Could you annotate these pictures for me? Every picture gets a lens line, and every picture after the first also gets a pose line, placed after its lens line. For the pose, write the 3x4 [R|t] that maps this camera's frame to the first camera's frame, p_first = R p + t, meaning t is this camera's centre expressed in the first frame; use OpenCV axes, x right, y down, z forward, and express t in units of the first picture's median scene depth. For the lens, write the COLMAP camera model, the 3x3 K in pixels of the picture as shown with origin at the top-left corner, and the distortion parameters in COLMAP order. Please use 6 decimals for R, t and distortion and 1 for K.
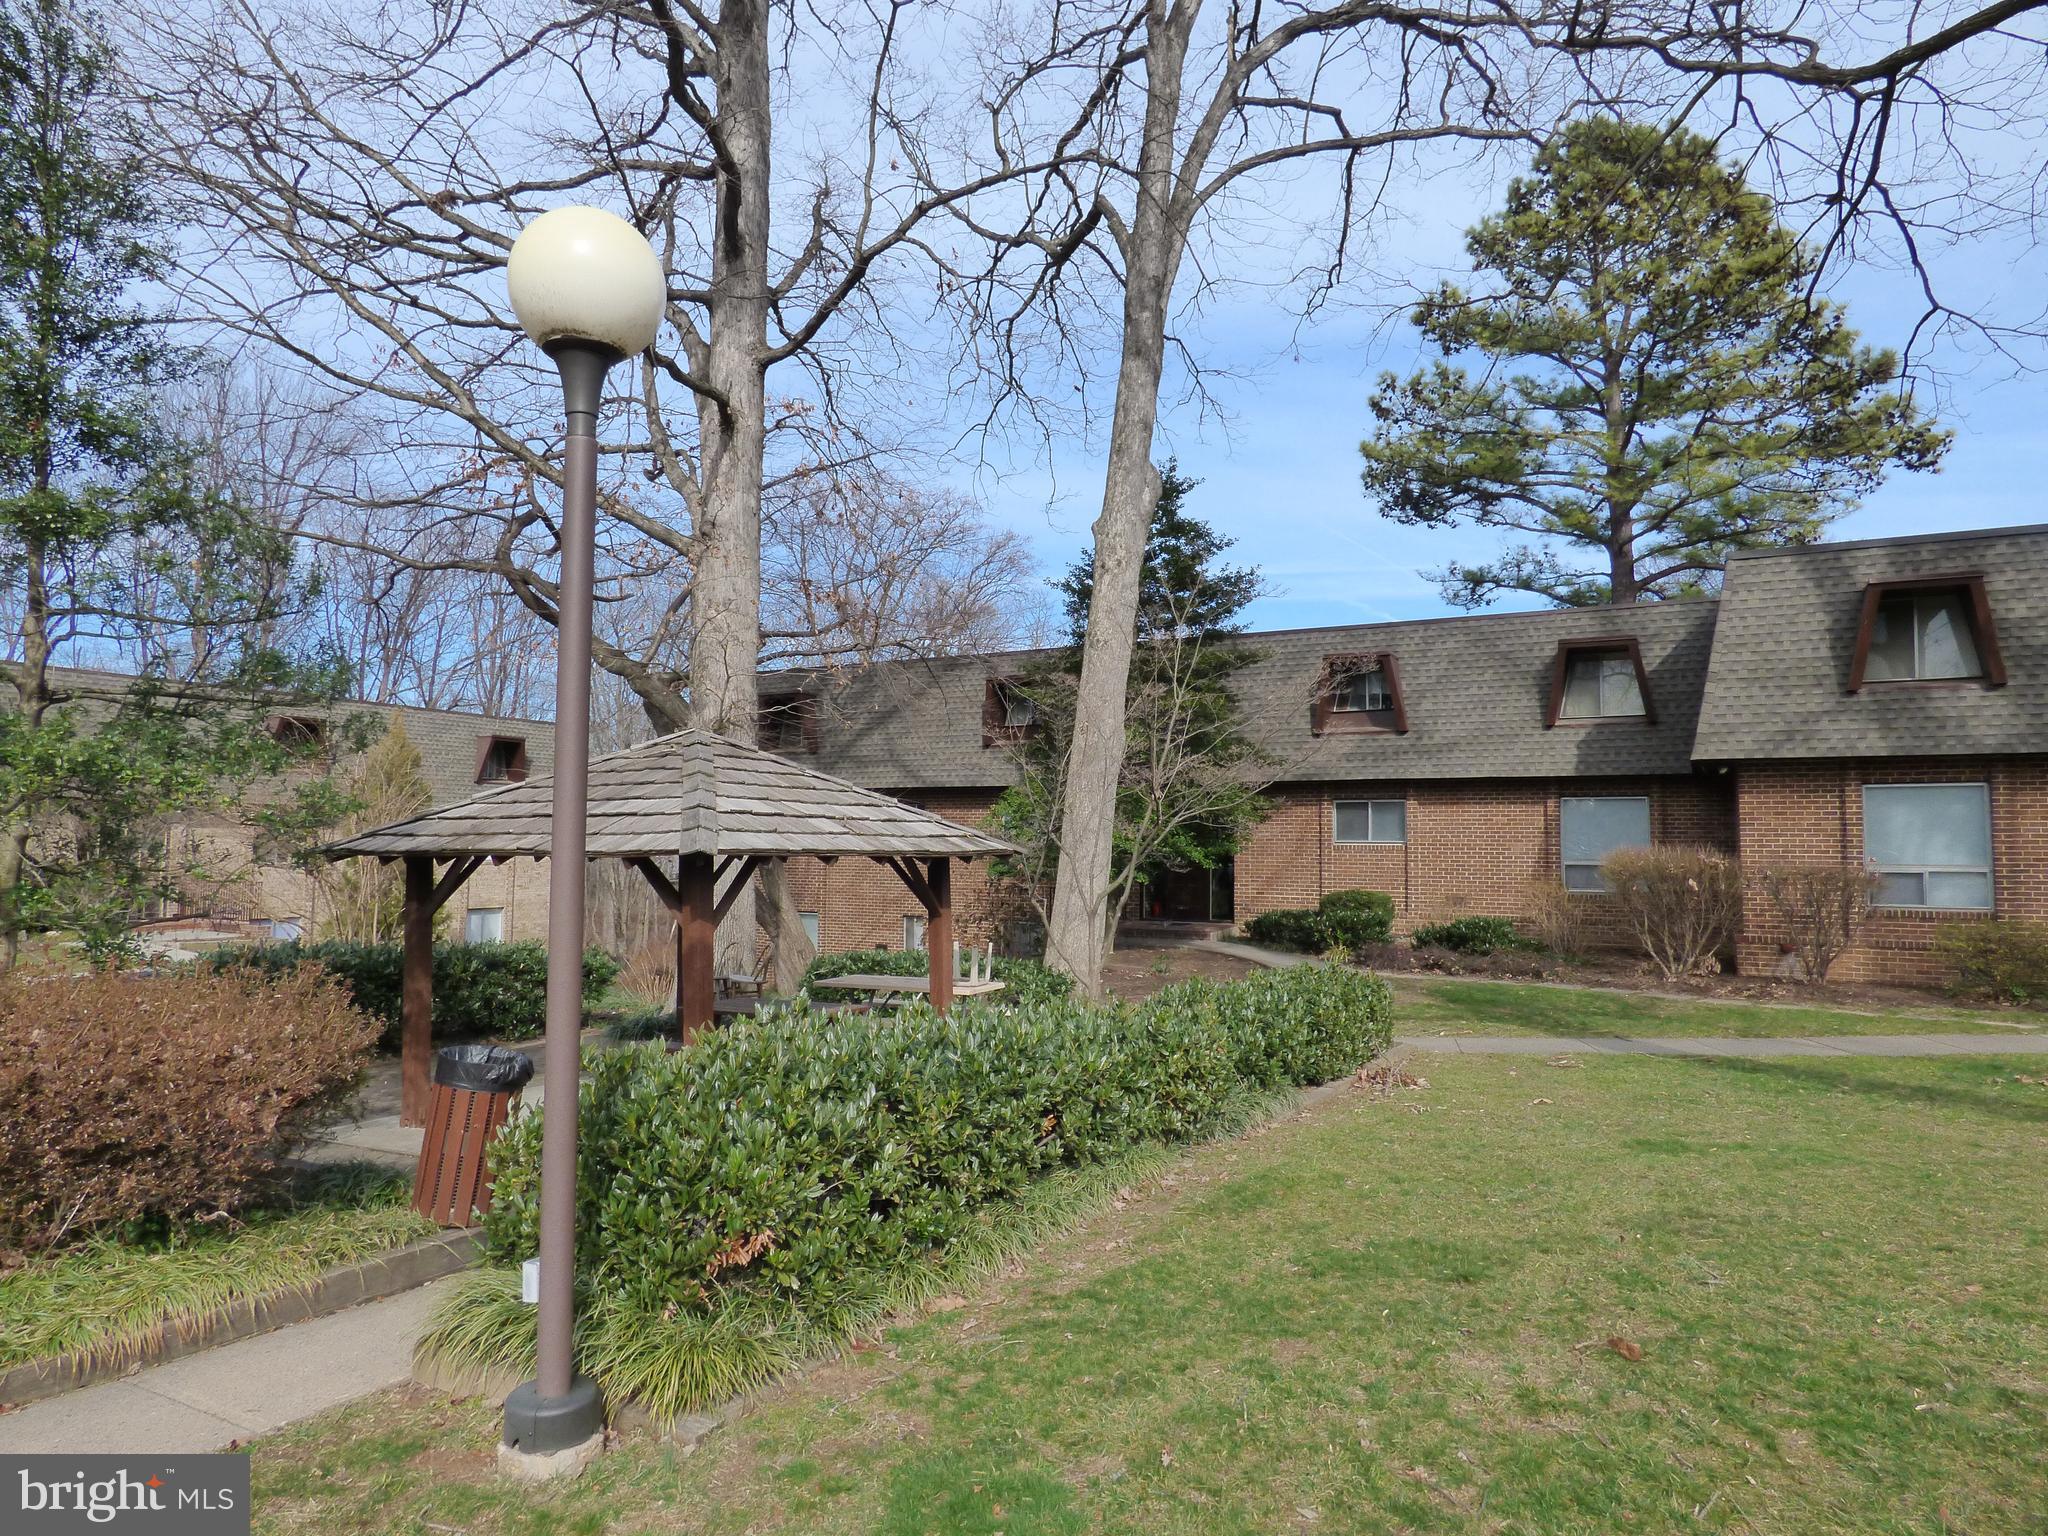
lens RADIAL K [[1220.3, 0, 1022.4], [0, 1220.3, 757.5], [0, 0, 1]] dist [-0.023344, 0.005049]
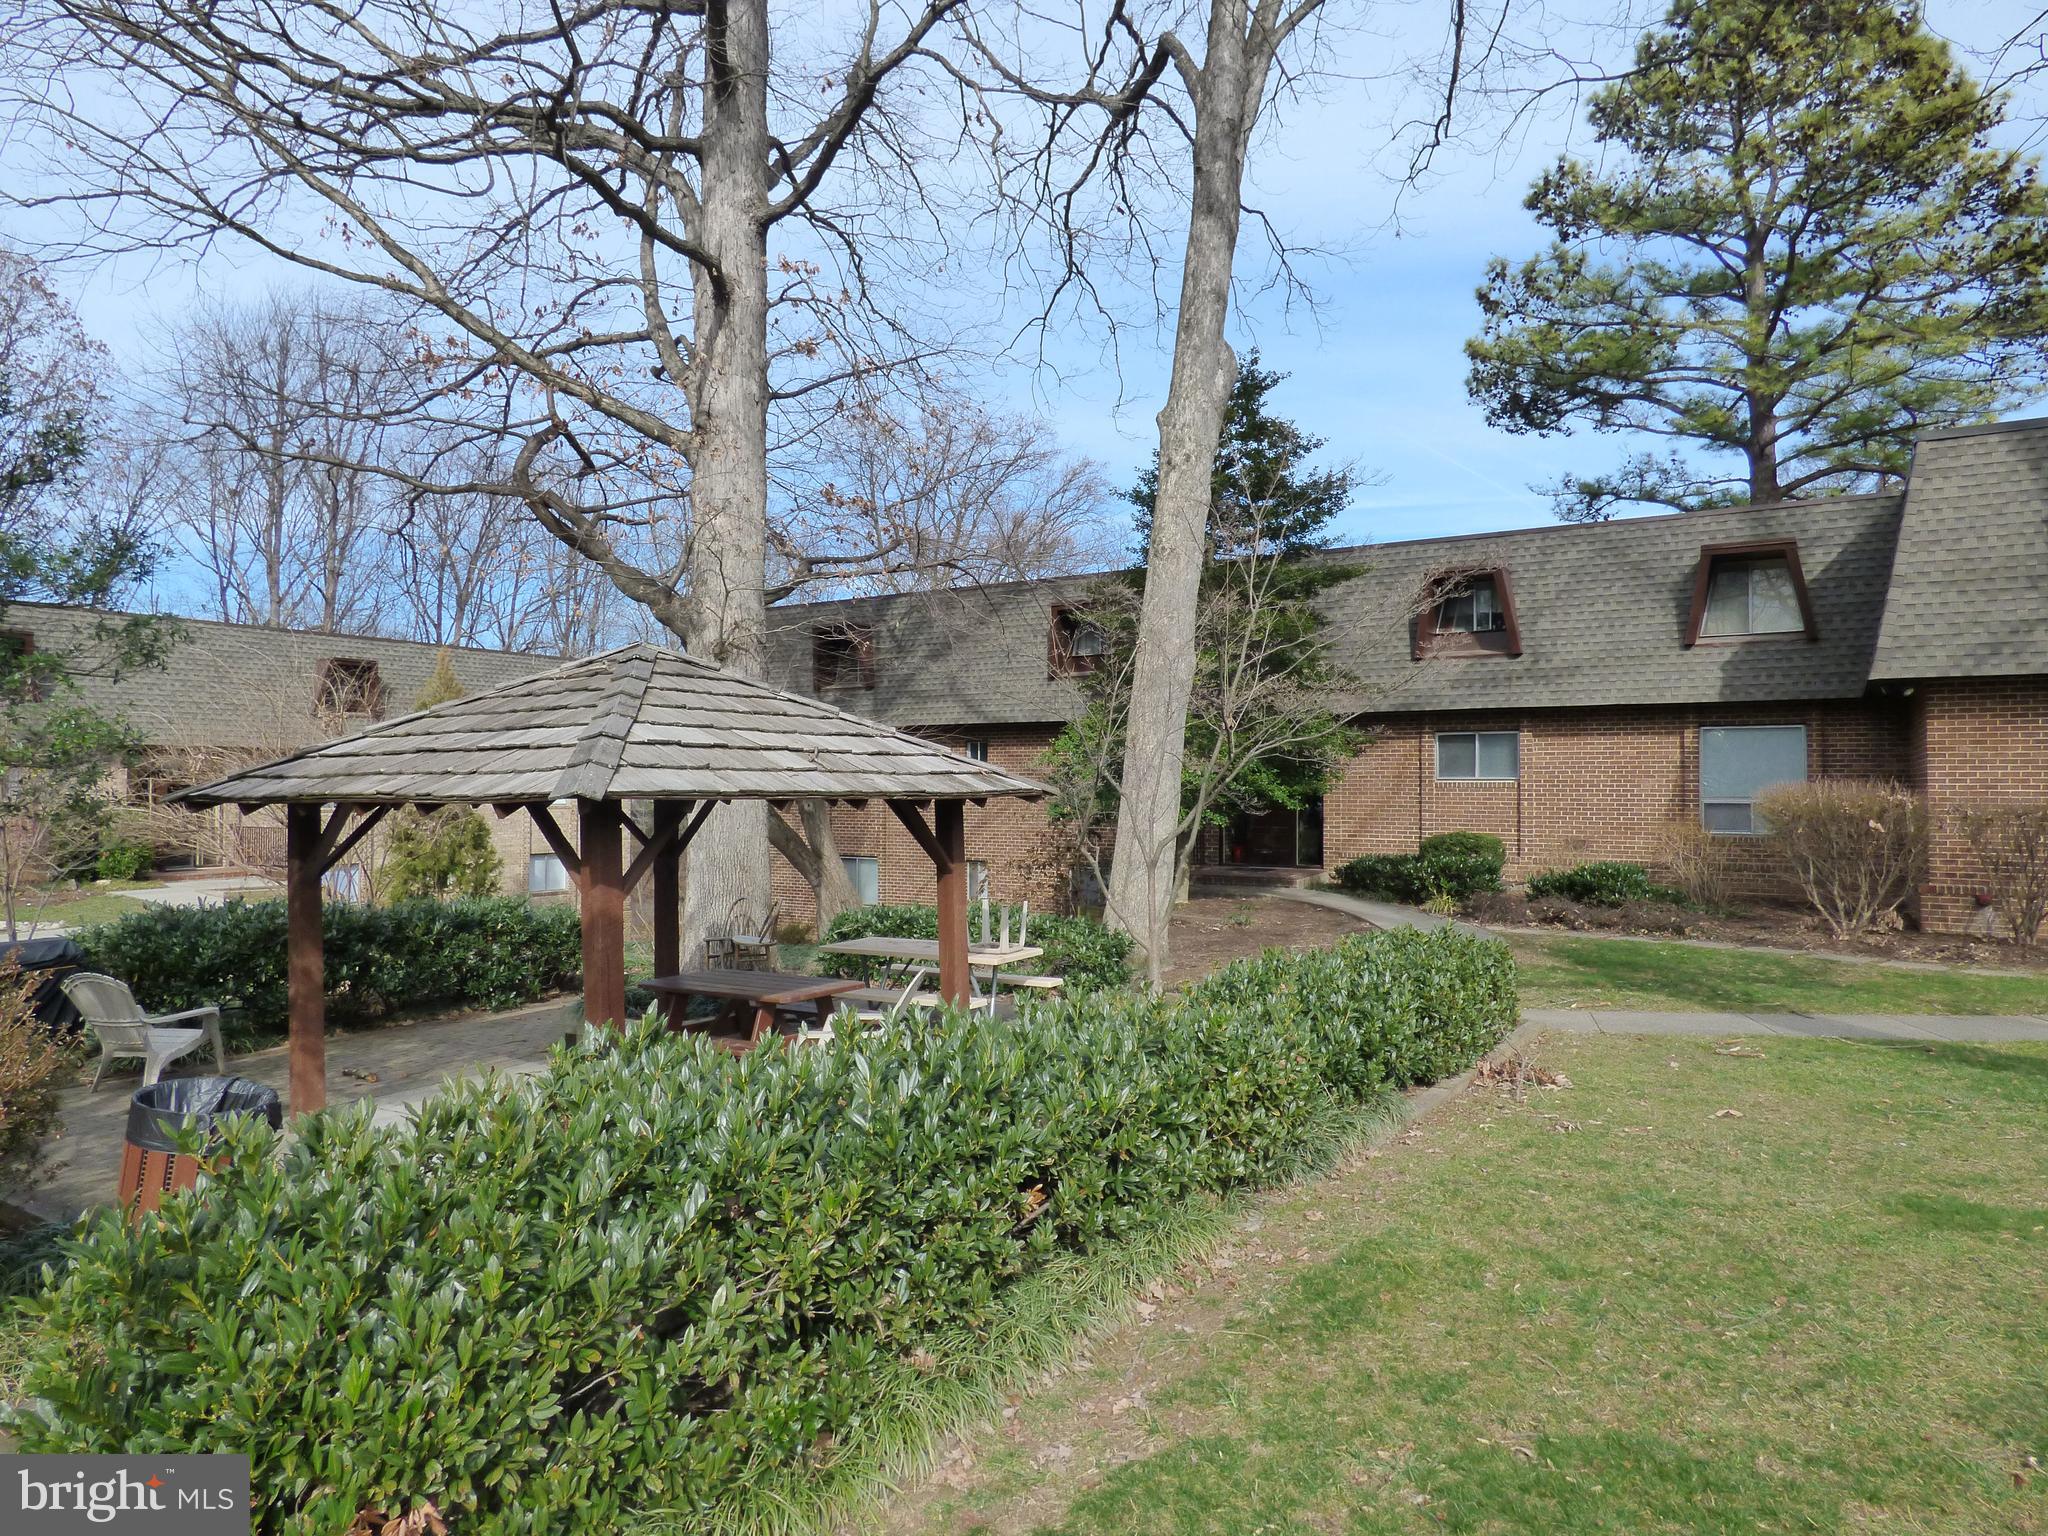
lens RADIAL K [[1220.3, 0, 1018.6], [0, 1220.3, 775.3], [0, 0, 1]] dist [-0.023344, 0.005049]
pose [[0.997214, -0.007314, -0.074228, 0.020795], [0.011998, 0.997951, 0.062851, 0.008836], [0.073616, -0.063567, 0.995259, 0.114382]]
